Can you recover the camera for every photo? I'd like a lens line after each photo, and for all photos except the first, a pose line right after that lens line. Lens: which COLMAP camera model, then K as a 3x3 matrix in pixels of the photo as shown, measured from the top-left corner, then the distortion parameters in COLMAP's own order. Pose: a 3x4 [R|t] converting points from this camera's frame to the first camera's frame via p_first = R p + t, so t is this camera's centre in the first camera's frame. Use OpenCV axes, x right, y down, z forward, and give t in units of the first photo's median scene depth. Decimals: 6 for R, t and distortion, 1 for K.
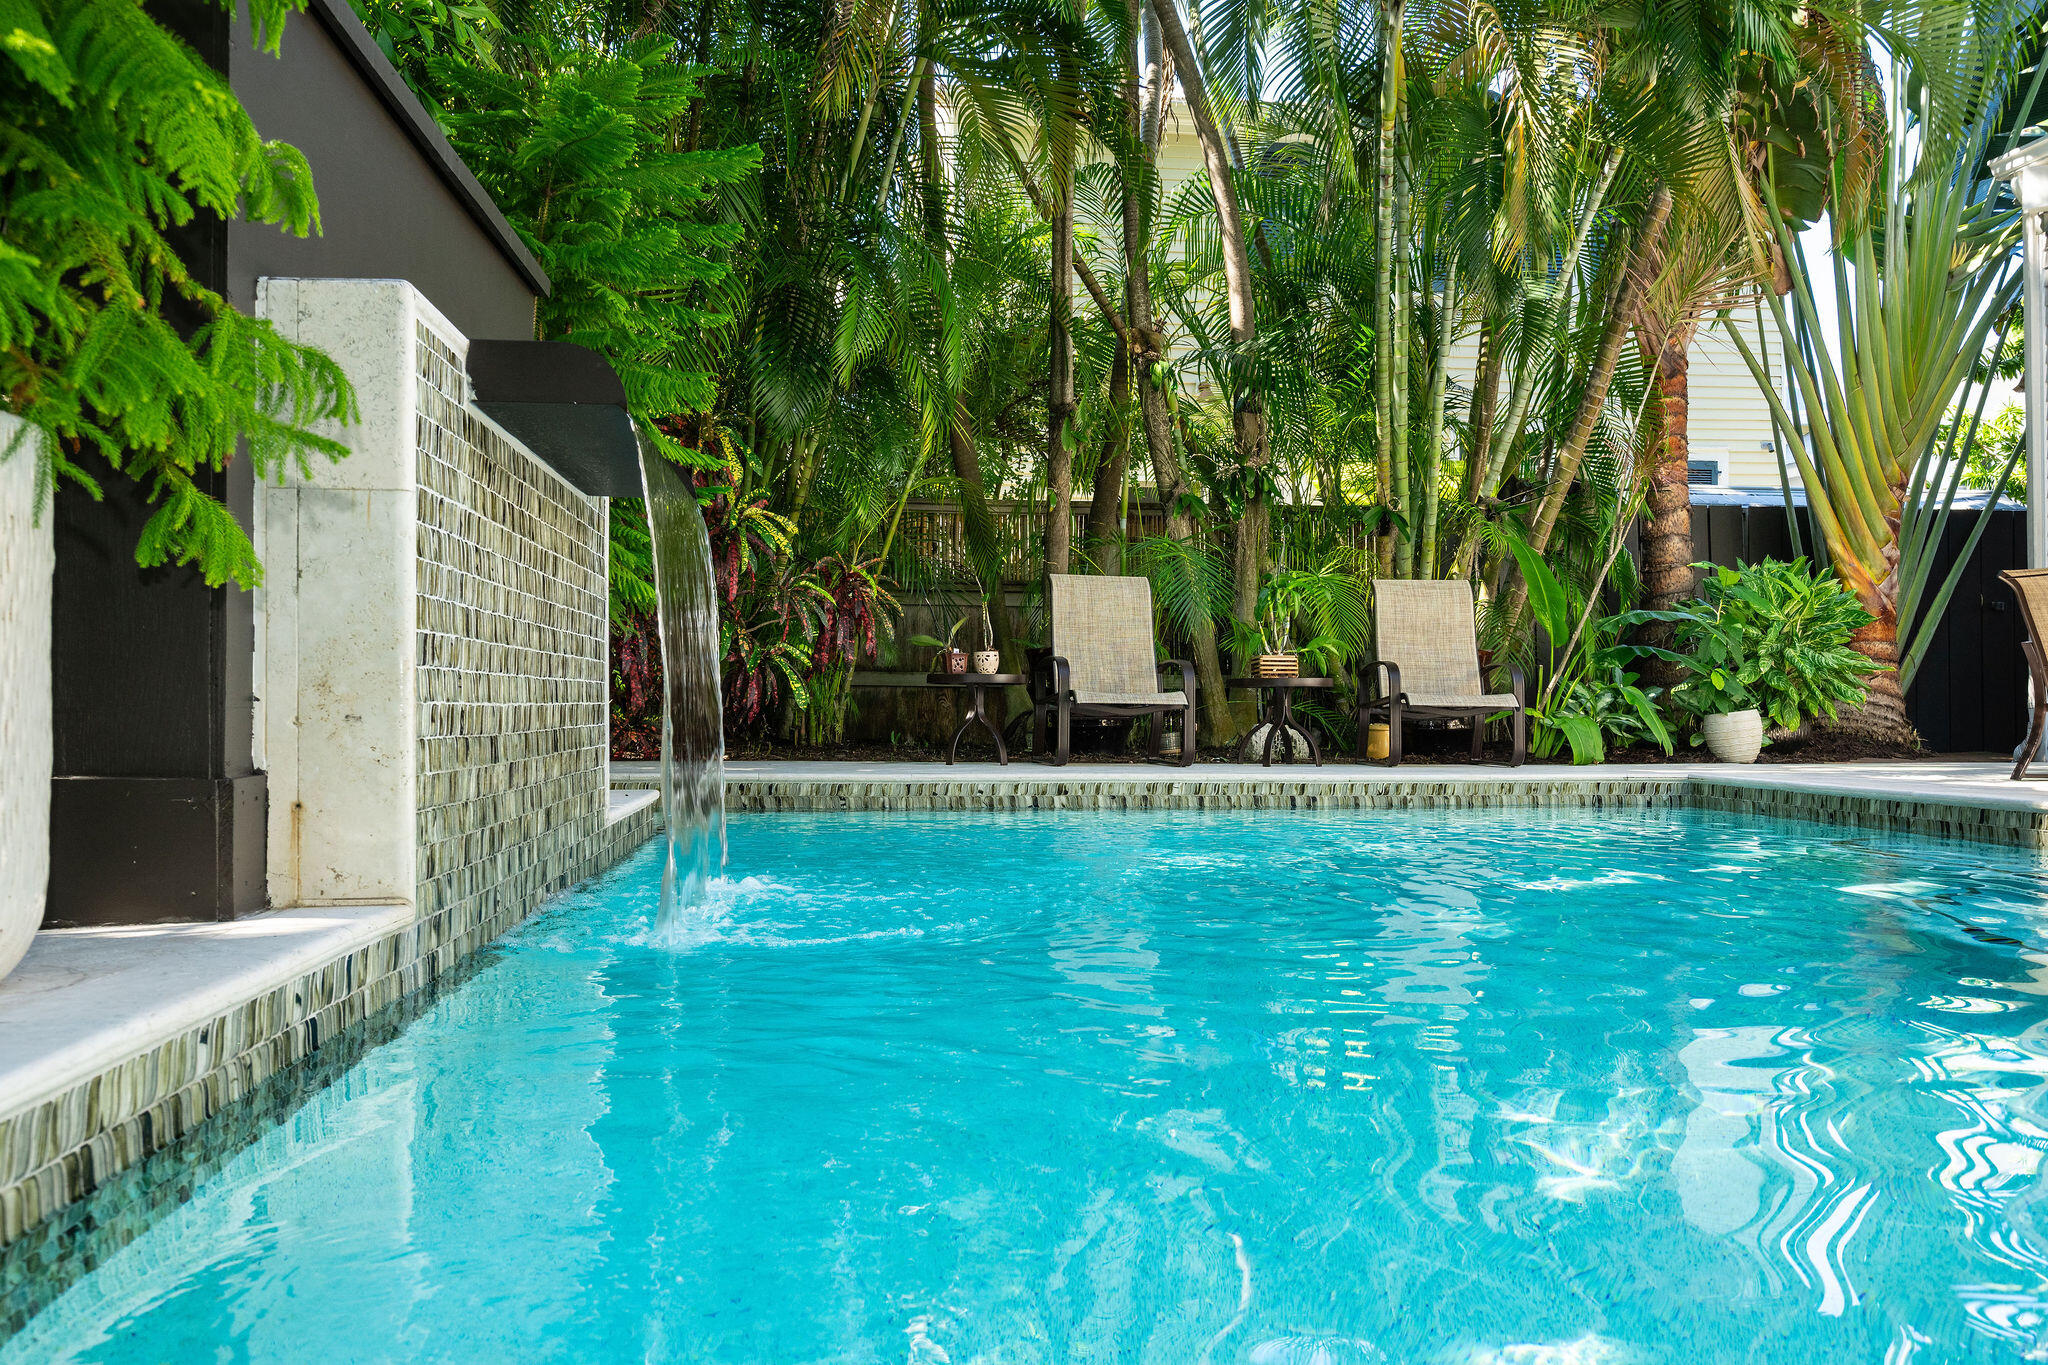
lens RADIAL K [[1637.2, 0, 1025.6], [0, 1637.2, 684.9], [0, 0, 1]] dist [0.009227, 0.005532]
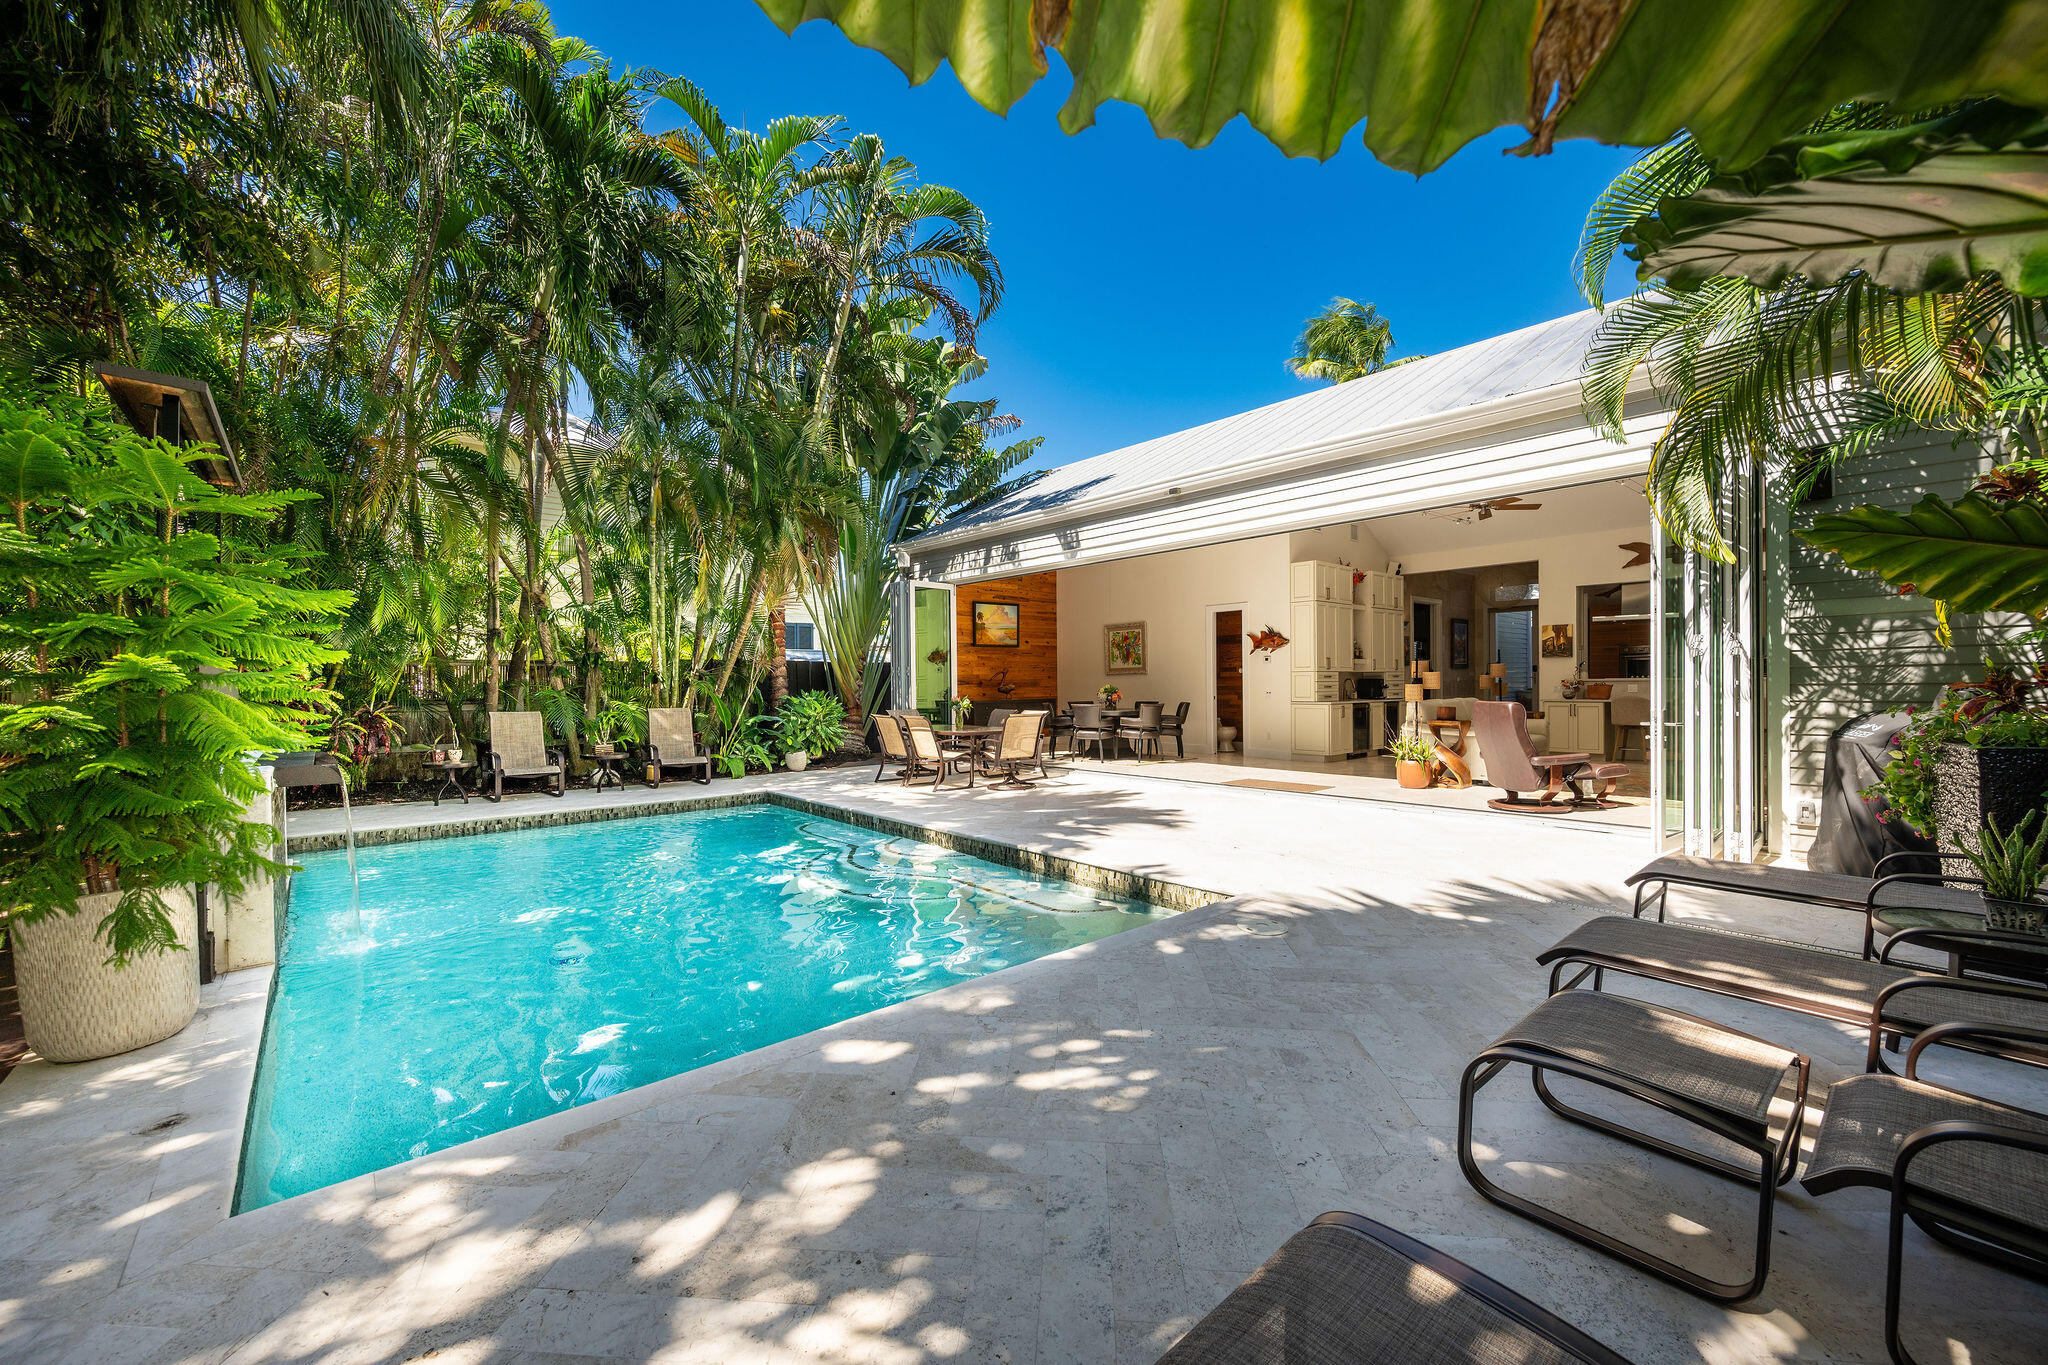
lens RADIAL K [[800.7, 0, 1019.7], [0, 800.7, 687.0], [0, 0, 1]] dist [-0.000041, 0.000023]
pose [[0.818829, -0.007251, 0.573992, -0.018178], [-0.001131, 0.999898, 0.014245, -0.111568], [-0.574037, -0.012314, 0.818737, -0.282240]]
